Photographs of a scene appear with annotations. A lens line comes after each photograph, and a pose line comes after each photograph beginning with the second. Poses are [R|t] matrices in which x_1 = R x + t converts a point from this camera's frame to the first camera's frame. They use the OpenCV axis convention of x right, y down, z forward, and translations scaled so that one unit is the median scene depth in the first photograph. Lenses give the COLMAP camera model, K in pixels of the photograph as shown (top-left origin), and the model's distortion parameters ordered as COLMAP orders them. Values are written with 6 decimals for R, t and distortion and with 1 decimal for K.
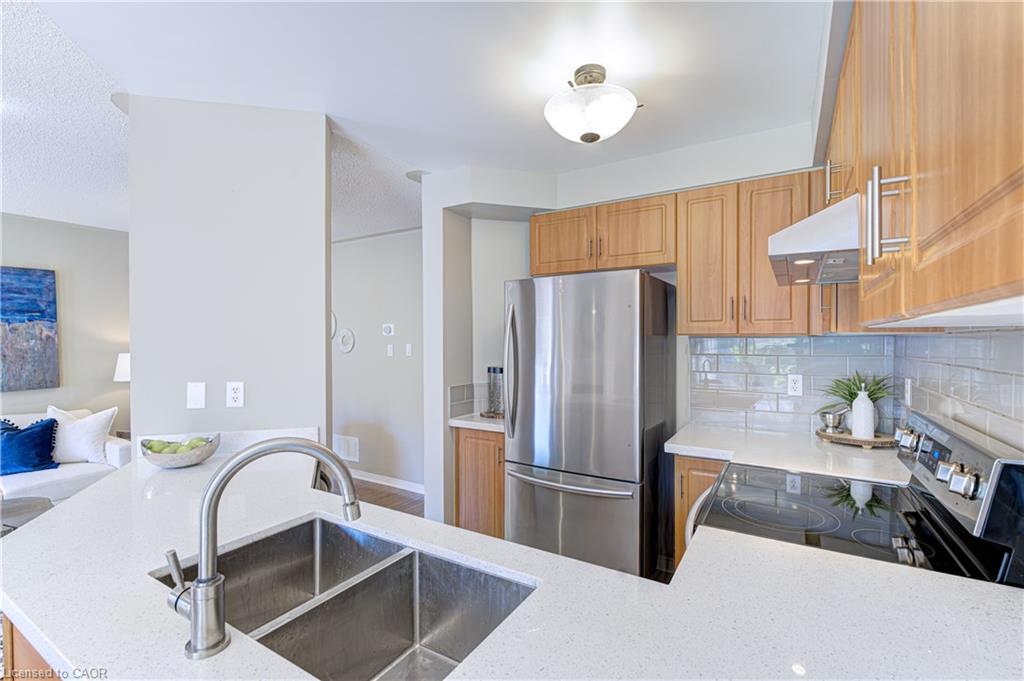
lens RADIAL K [[451.2, 0, 513.3], [0, 451.2, 347.0], [0, 0, 1]] dist [-0.004549, 0.000252]
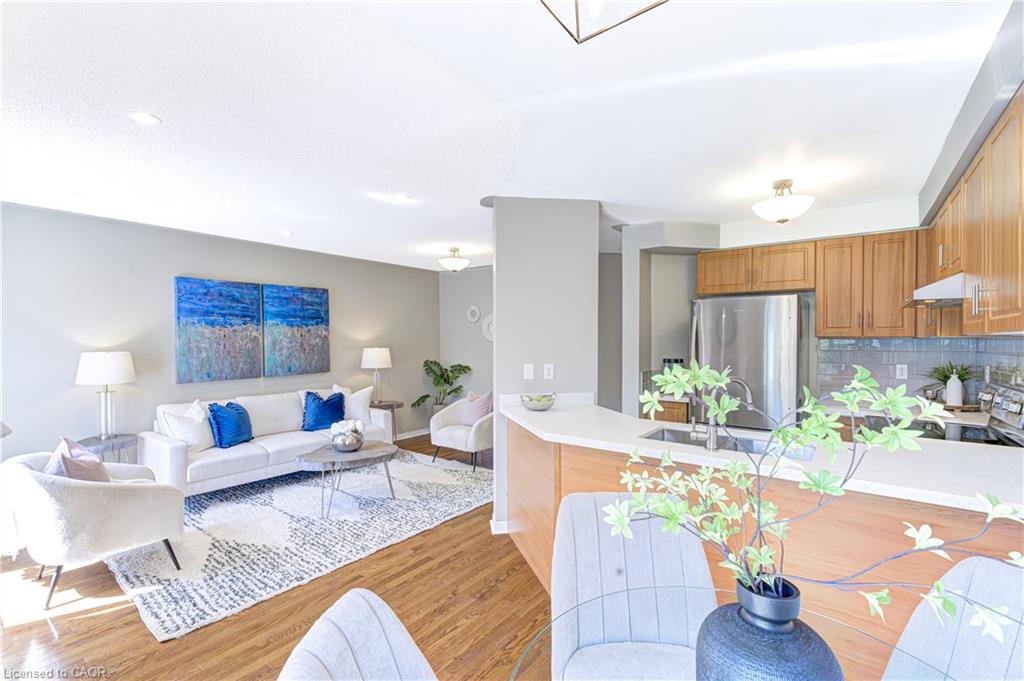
lens RADIAL K [[451.2, 0, 509.4], [0, 451.2, 344.7], [0, 0, 1]] dist [-0.004549, 0.000252]
pose [[0.995506, 0.005475, -0.094541, -0.523784], [-0.005811, 0.999978, -0.003275, 0.010504], [0.094521, 0.003809, 0.995516, -0.593661]]
